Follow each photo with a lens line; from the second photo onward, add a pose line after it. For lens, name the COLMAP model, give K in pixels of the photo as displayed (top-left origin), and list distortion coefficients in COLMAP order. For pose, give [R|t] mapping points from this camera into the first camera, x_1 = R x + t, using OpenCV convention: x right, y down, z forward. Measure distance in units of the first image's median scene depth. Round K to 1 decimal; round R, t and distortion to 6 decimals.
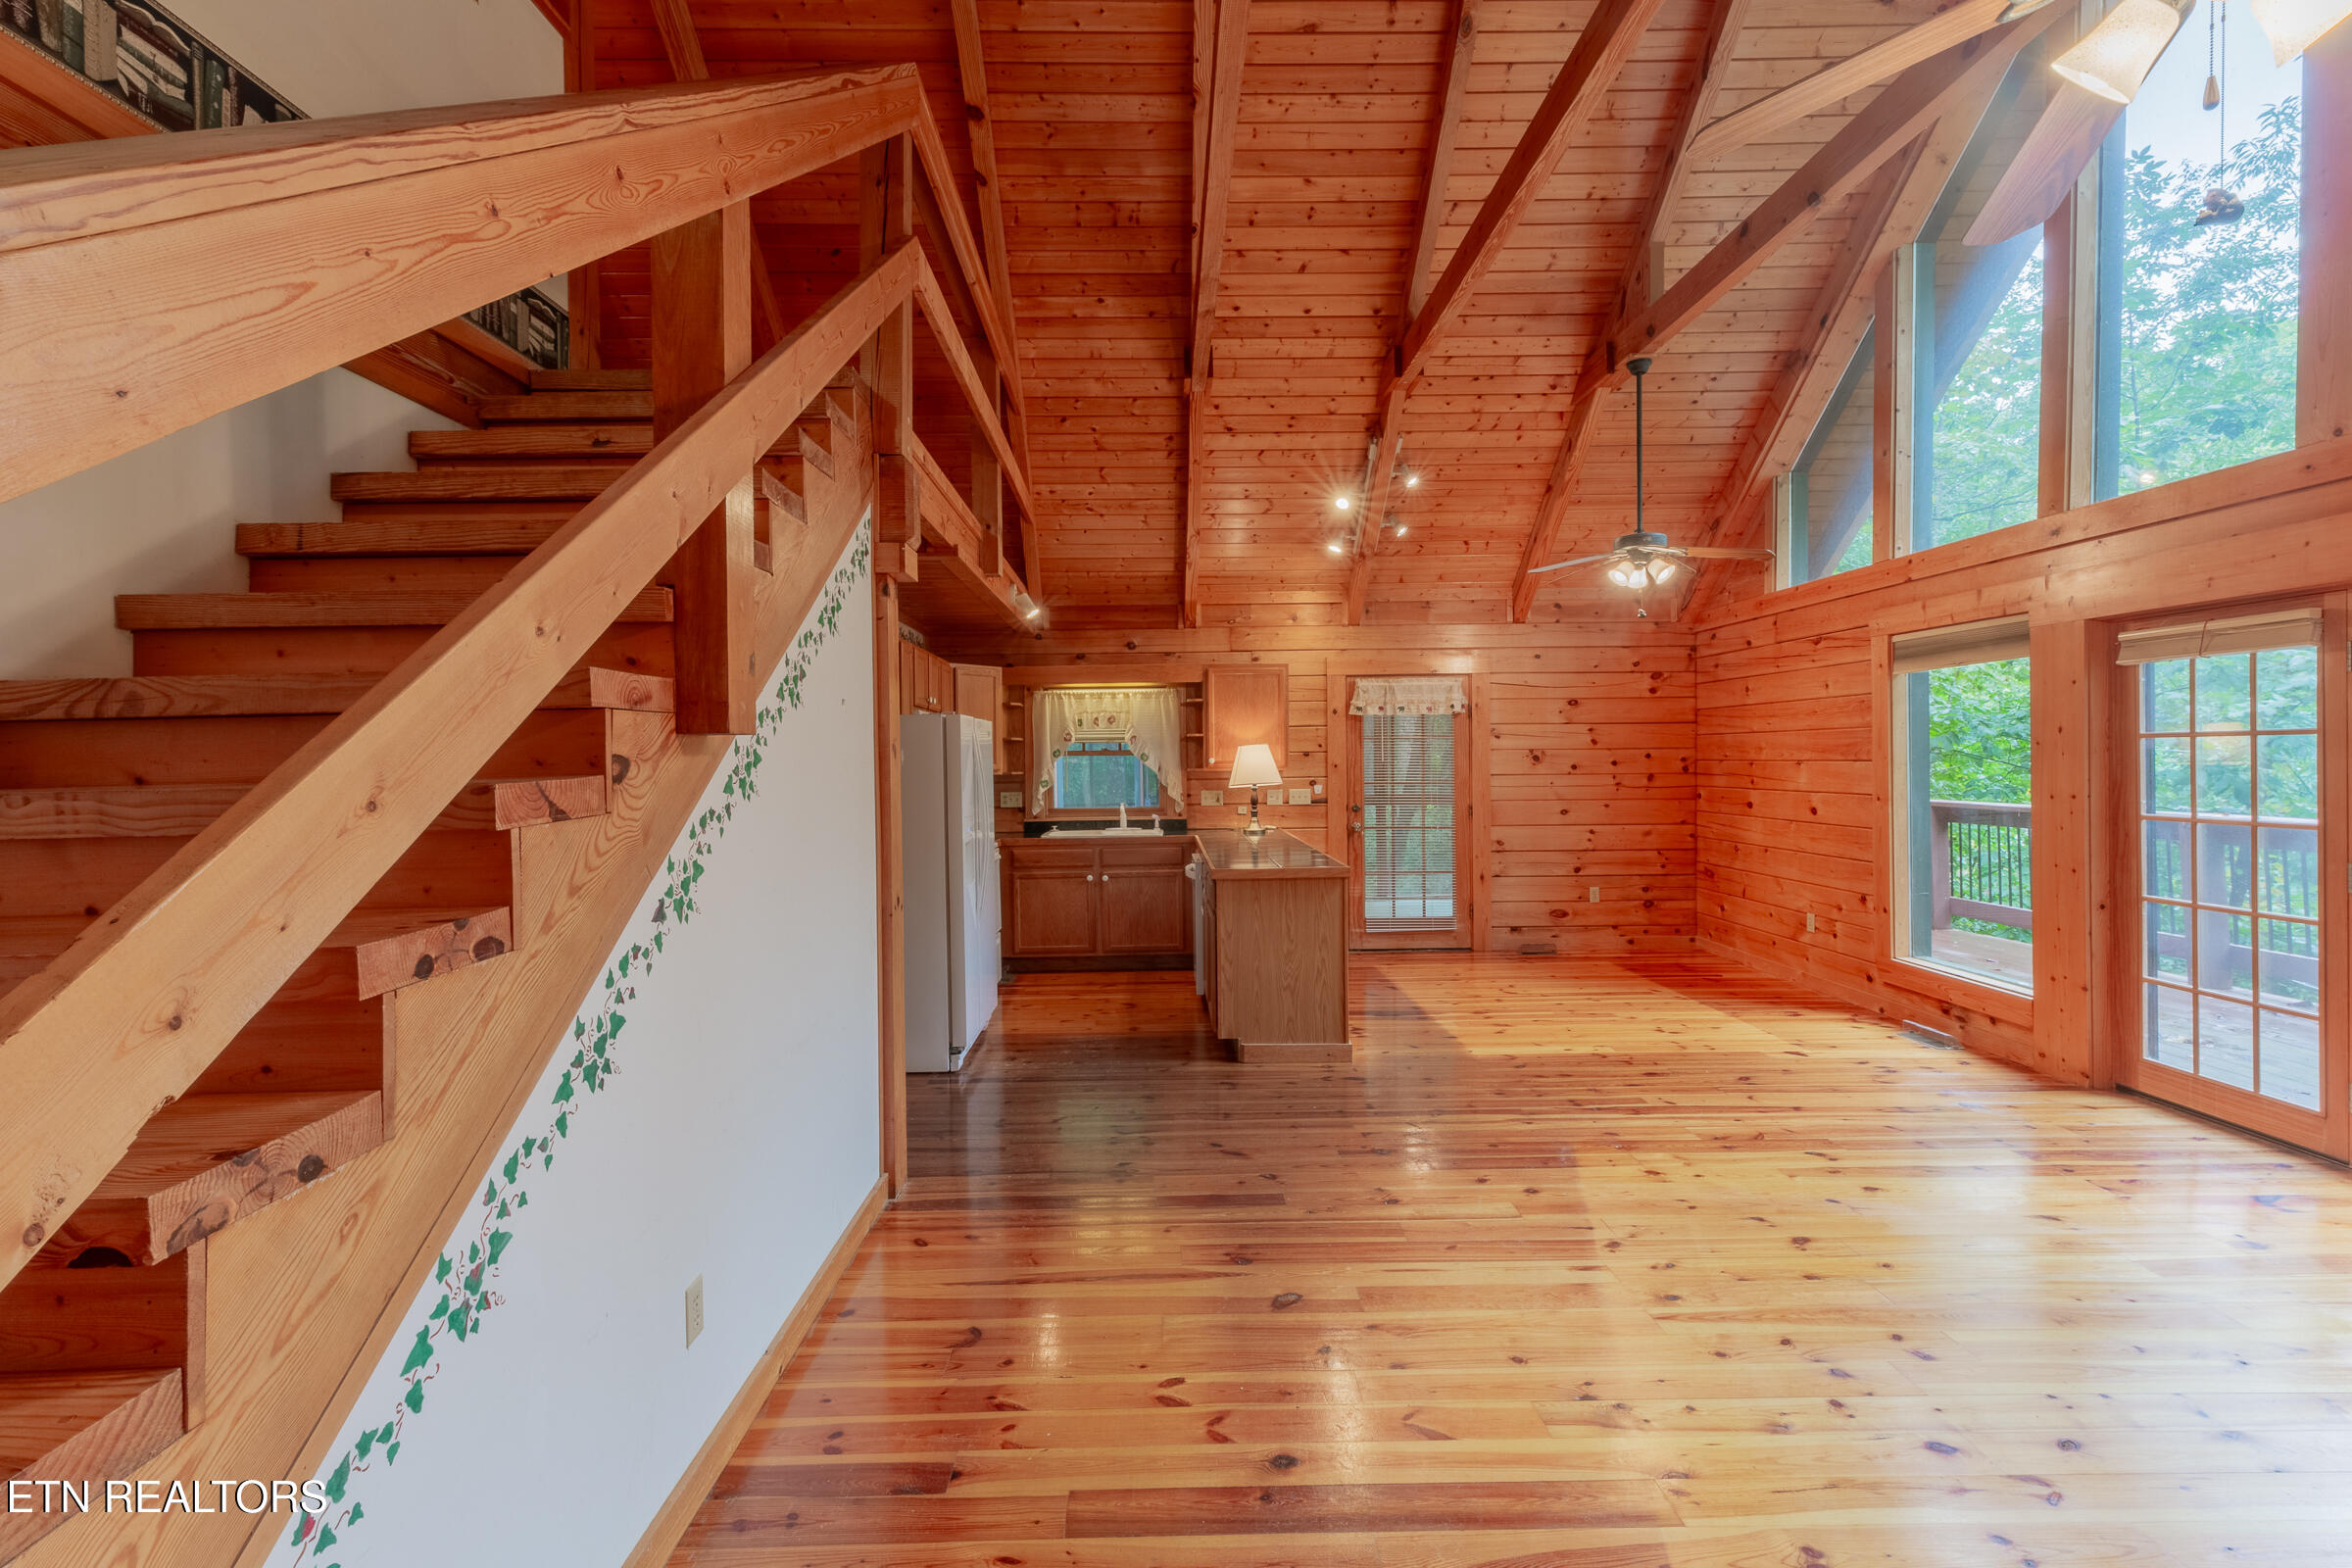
lens RADIAL K [[1049.7, 0, 1174.0], [0, 1049.7, 776.5], [0, 0, 1]] dist [0.008505, -0.000919]
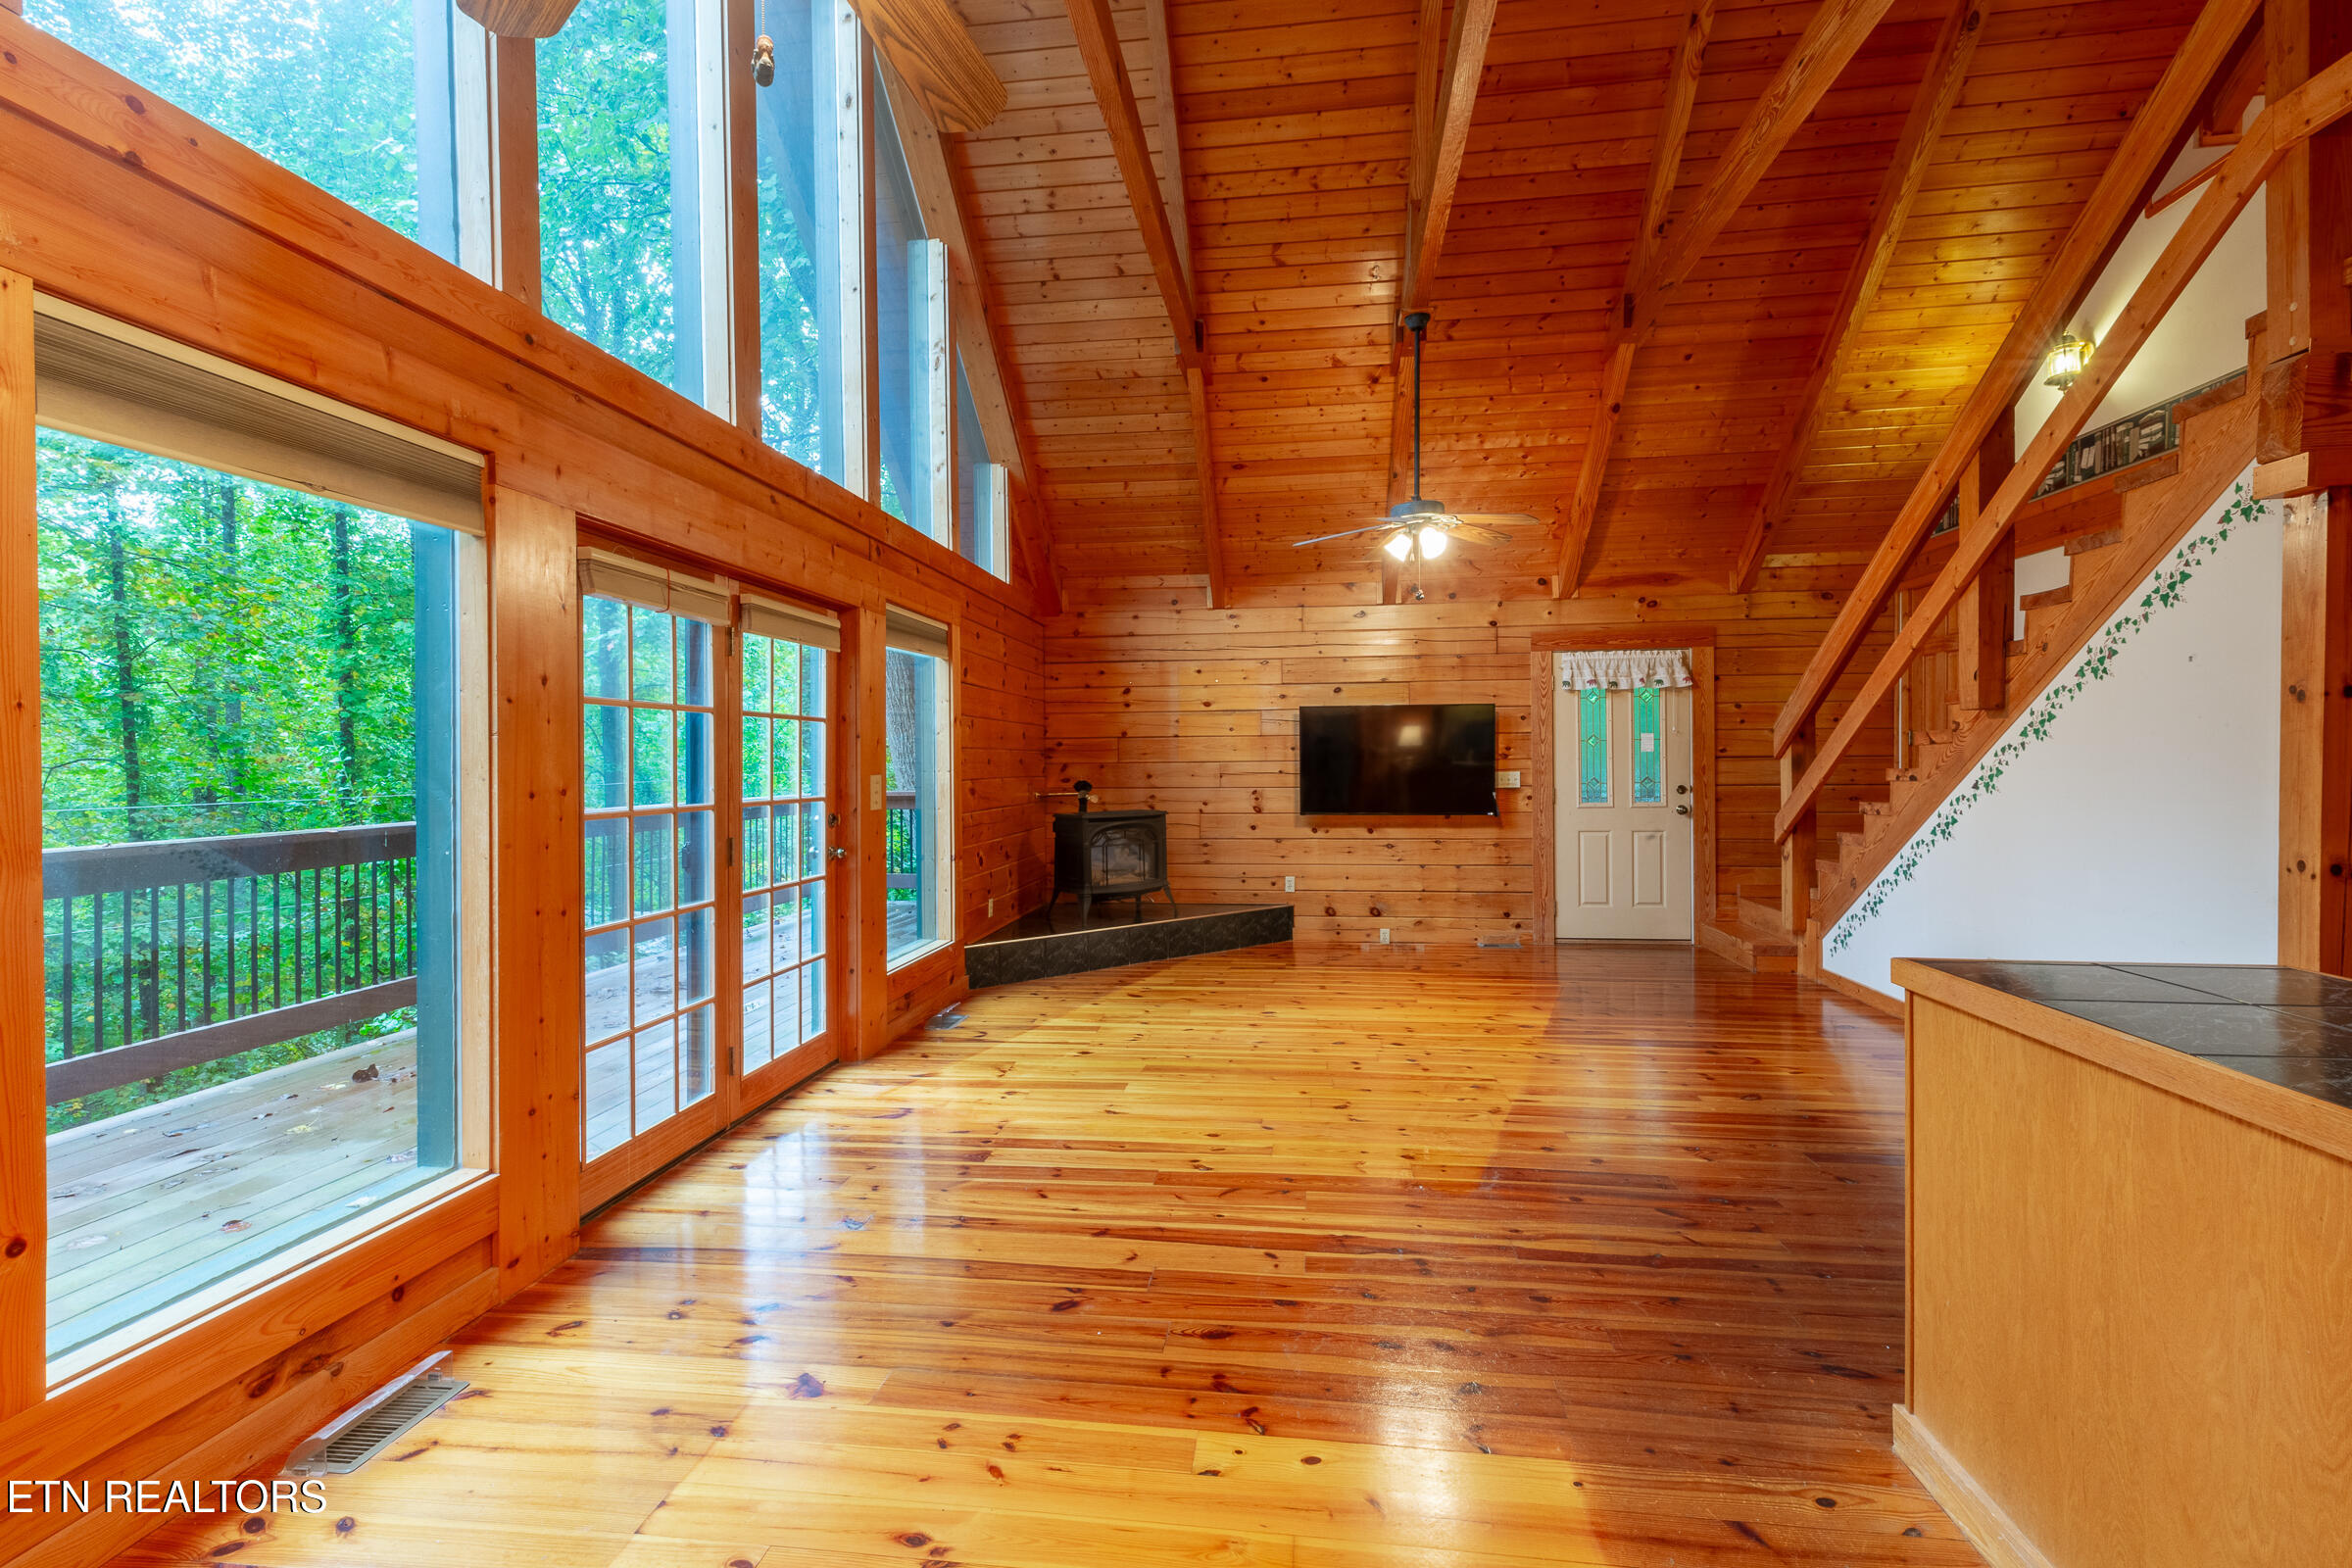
lens RADIAL K [[1058.9, 0, 1172.4], [0, 1058.9, 775.9], [0, 0, 1]] dist [0.005493, 0.000165]
pose [[-0.988898, 0.016659, 0.147657, 0.286212], [0.021240, 0.999339, 0.029498, -0.000815], [-0.147068, 0.032307, -0.988599, 1.086938]]
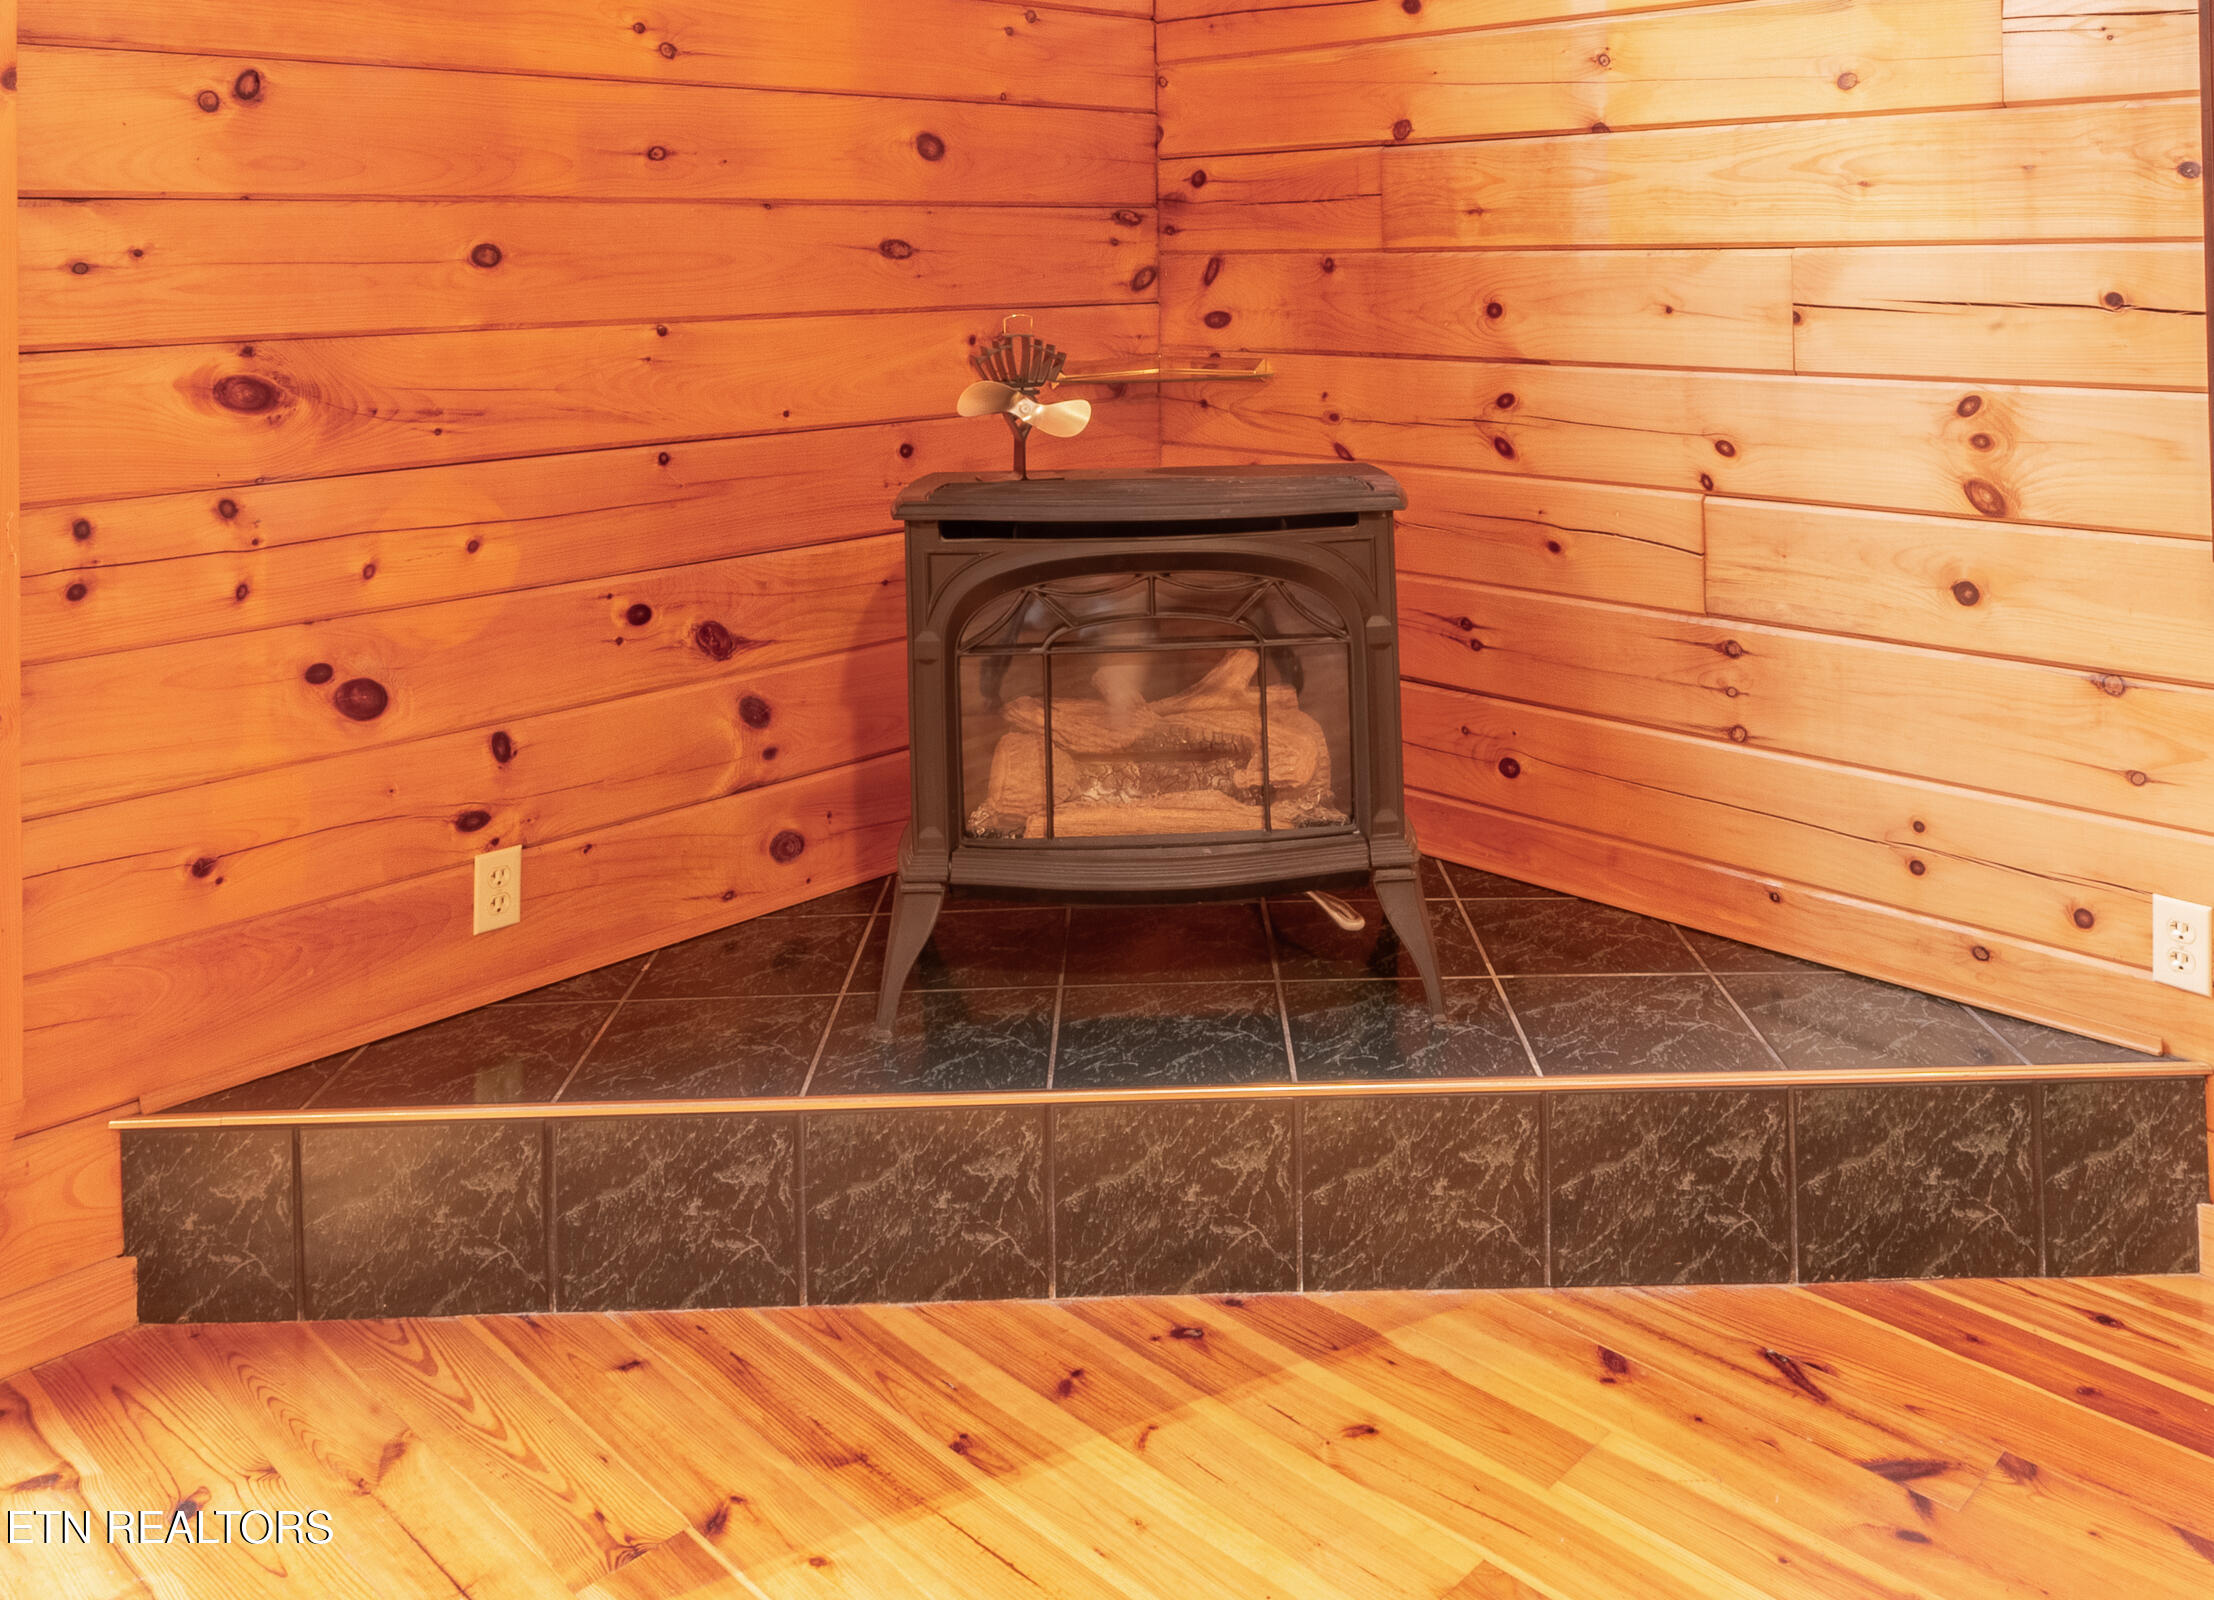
lens RADIAL K [[1820.6, 0, 1176.2], [0, 1820.6, 227.6], [0, 0, 1]] dist [0.009145, 0.000932]
pose [[-0.706233, 0.028097, 0.707422, 0.215209], [0.035074, 0.999374, -0.004677, 0.012674], [-0.707111, 0.021509, -0.706776, 0.293782]]
